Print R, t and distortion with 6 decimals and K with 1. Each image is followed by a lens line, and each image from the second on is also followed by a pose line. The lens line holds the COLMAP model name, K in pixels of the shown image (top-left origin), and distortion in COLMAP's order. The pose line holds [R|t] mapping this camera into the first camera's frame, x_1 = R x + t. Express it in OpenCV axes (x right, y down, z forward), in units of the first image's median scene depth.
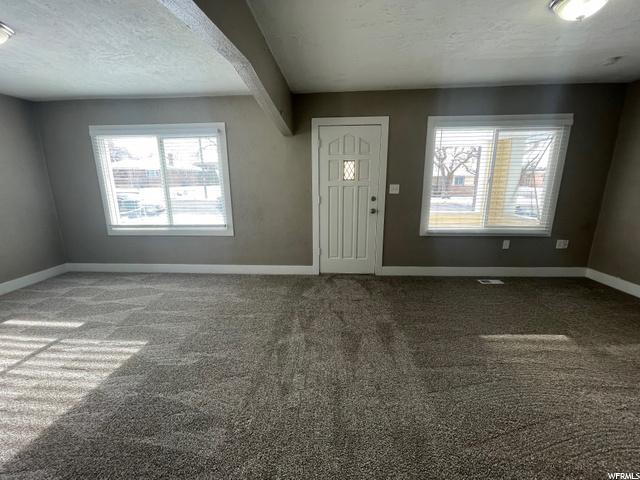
lens RADIAL K [[258.7, 0, 319.5], [0, 258.7, 236.2], [0, 0, 1]] dist [-0.000042, -0.000113]
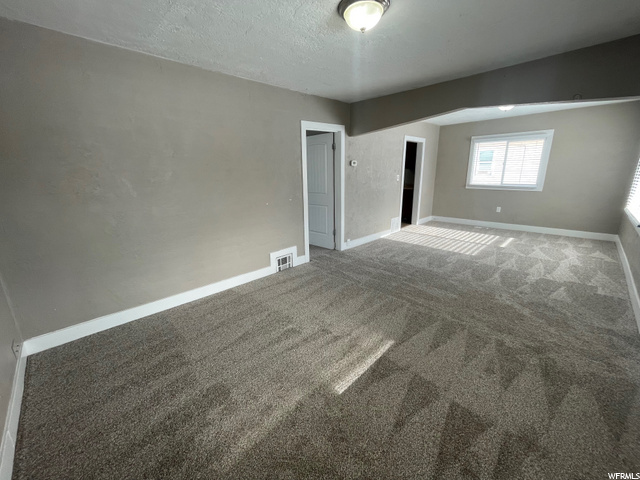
lens RADIAL K [[258.7, 0, 319.5], [0, 258.7, 236.2], [0, 0, 1]] dist [-0.000042, -0.000113]
pose [[-0.671471, 0.203071, -0.712664, 0.921618], [-0.131035, 0.914026, 0.383909, -0.195038], [0.729354, 0.351167, -0.587132, 0.802276]]
